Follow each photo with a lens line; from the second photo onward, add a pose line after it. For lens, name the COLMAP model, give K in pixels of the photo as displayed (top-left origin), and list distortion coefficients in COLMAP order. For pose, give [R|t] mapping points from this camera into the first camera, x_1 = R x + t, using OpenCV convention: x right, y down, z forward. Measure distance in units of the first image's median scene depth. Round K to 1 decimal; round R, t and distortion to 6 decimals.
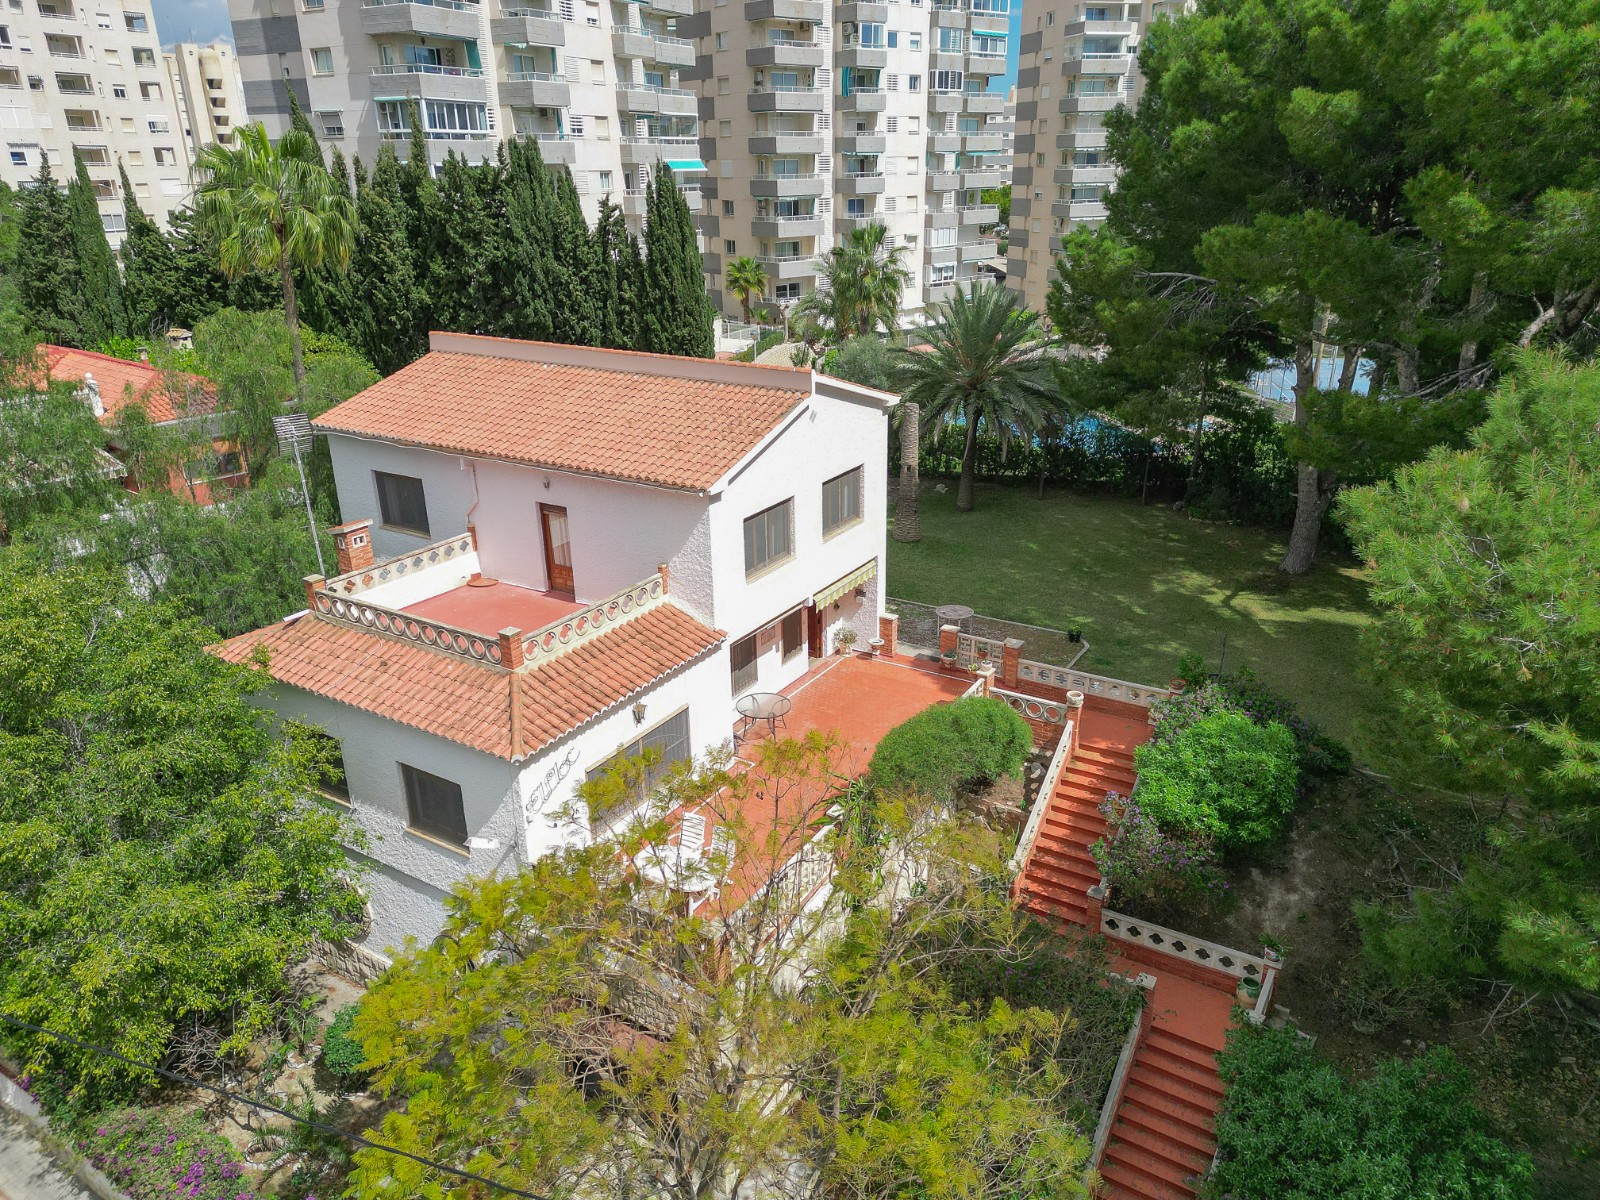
lens RADIAL K [[1121.3, 0, 800.0], [0, 1121.3, 600.0], [0, 0, 1]] dist [0.066126, -0.004635]
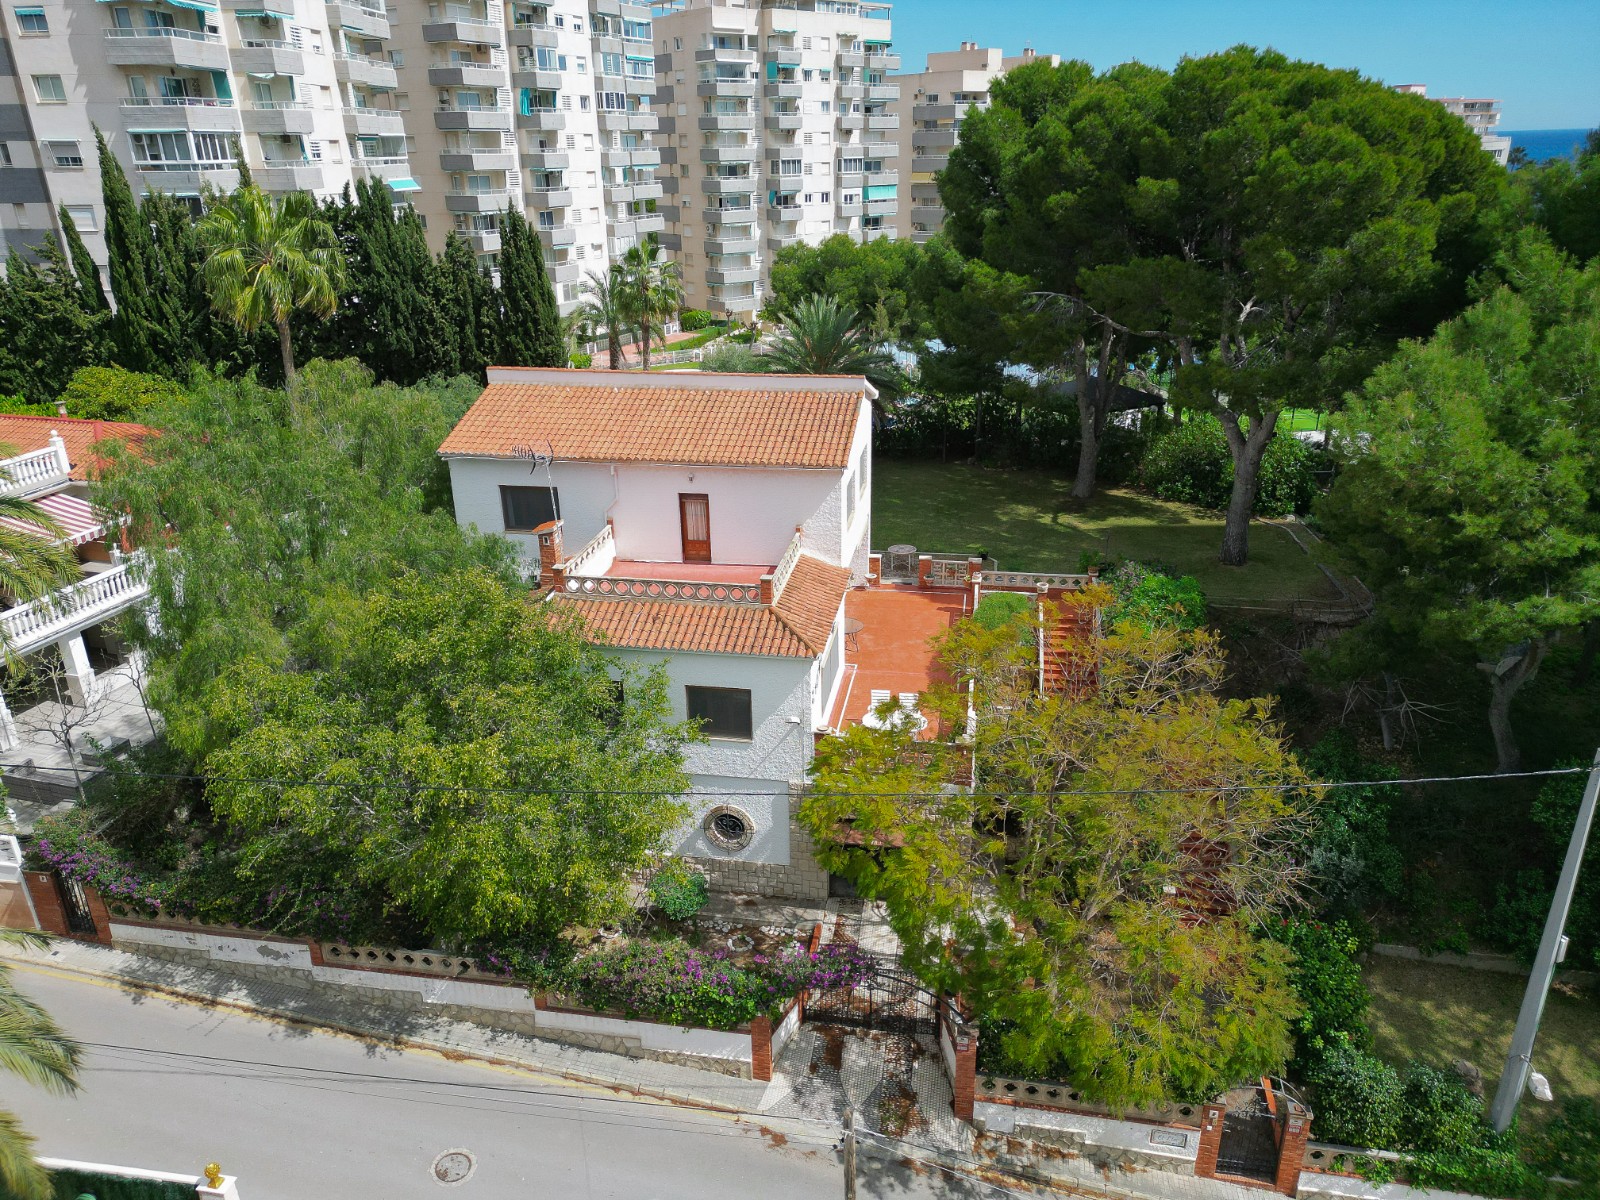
lens RADIAL K [[1107.7, 0, 800.0], [0, 1107.7, 600.0], [0, 0, 1]] dist [0.077428, -0.045005]
pose [[0.929893, -0.139904, 0.340184, -0.224294], [0.136567, 0.990052, 0.033863, 0.004639], [-0.341537, 0.014969, 0.939749, -0.102869]]
